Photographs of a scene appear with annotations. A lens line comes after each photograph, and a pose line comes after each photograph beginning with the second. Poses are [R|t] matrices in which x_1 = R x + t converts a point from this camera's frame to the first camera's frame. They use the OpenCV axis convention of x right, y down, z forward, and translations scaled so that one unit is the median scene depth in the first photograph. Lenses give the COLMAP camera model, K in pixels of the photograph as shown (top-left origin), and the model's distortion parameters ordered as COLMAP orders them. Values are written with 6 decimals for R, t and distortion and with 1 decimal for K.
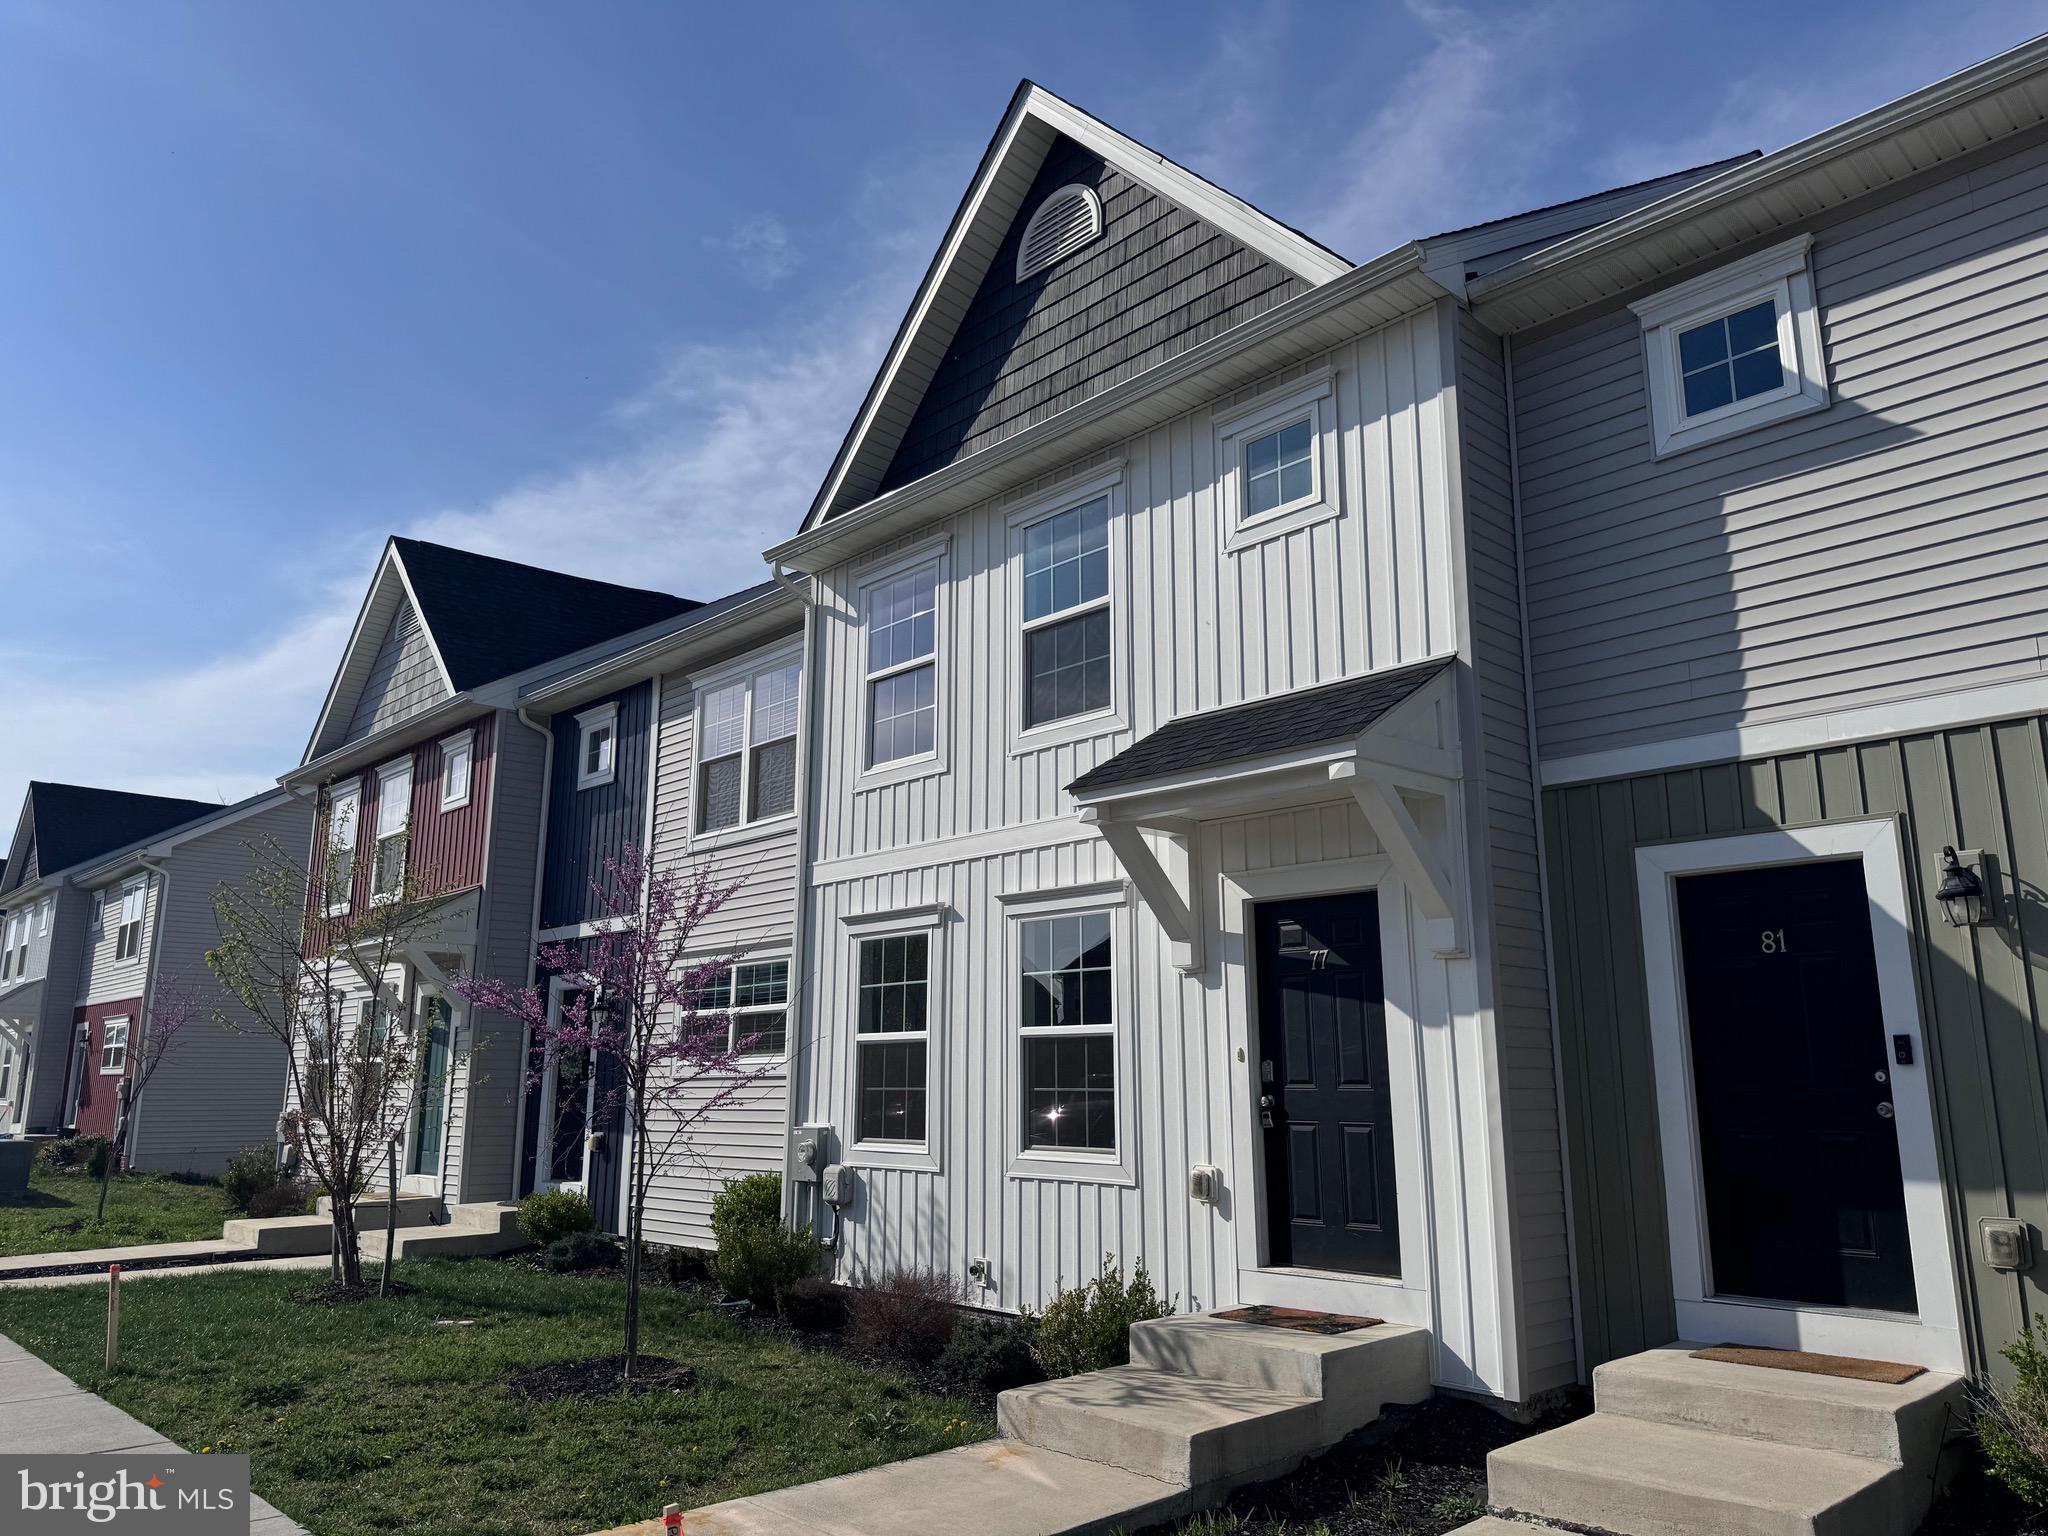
lens RADIAL K [[1427.1, 0, 1012.8], [0, 1427.1, 770.9], [0, 0, 1]] dist [0.023760, -0.032676]
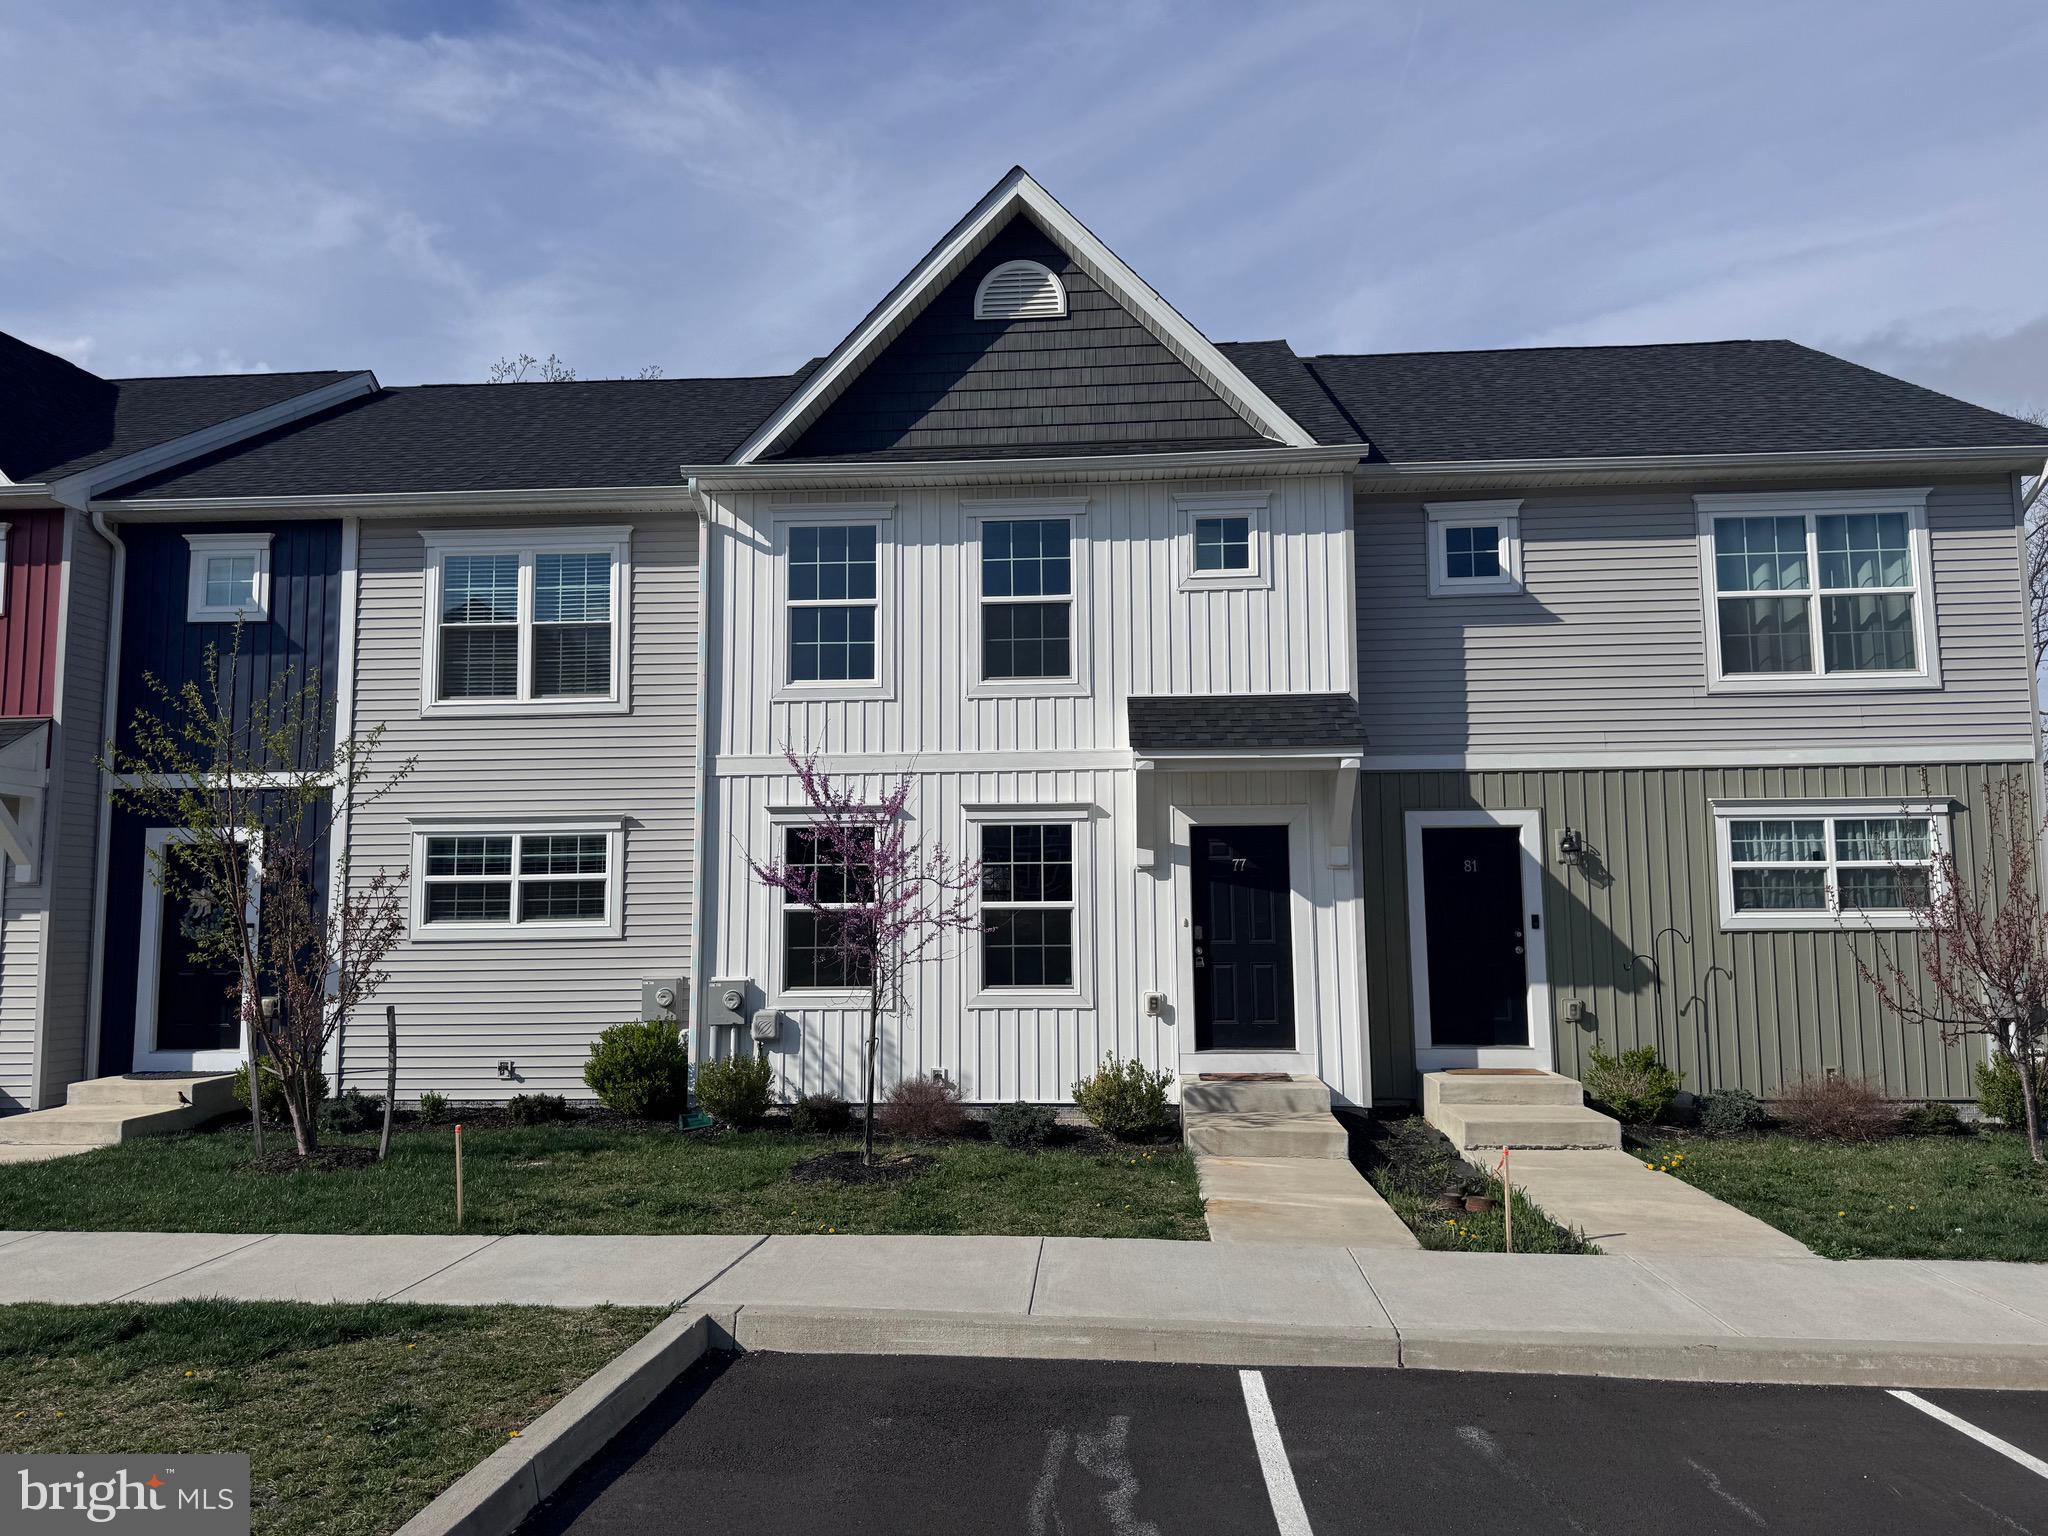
lens RADIAL K [[1427.1, 0, 1082.6], [0, 1427.1, 768.1], [0, 0, 1]] dist [0.023760, -0.032676]
pose [[0.743331, 0.070906, 0.665155, -0.953660], [-0.135546, 0.989704, 0.045973, -0.024952], [-0.655047, -0.124333, 0.745288, -0.068983]]
